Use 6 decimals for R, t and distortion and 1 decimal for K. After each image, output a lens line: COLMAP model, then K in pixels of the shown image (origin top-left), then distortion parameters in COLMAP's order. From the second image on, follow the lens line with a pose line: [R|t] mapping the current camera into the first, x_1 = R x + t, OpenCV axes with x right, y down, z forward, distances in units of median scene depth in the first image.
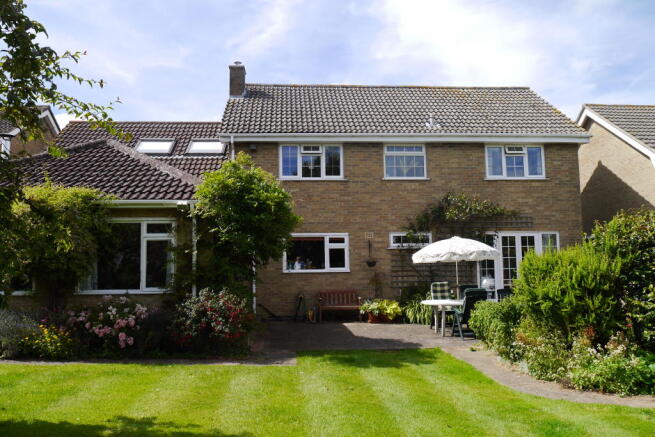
lens RADIAL K [[557.2, 0, 327.5], [0, 557.2, 218.5], [0, 0, 1]] dist [-0.001111, -0.002681]
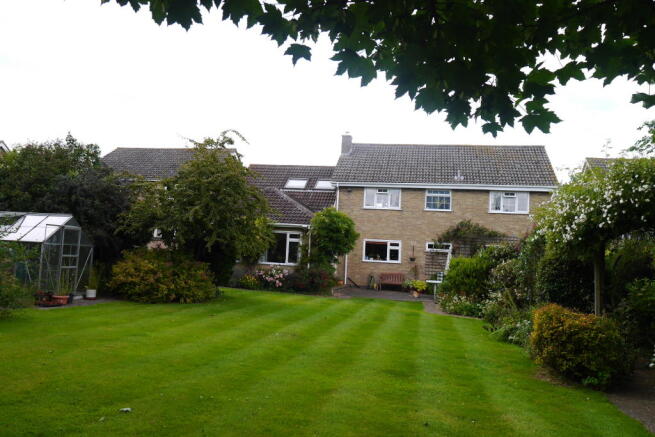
lens RADIAL K [[557.2, 0, 327.5], [0, 557.2, 218.5], [0, 0, 1]] dist [-0.001111, -0.002681]
pose [[0.967181, 0.046561, -0.249786, 0.243999], [-0.043062, 0.998883, 0.019456, -0.066606], [0.250412, -0.008061, 0.968106, -0.725111]]
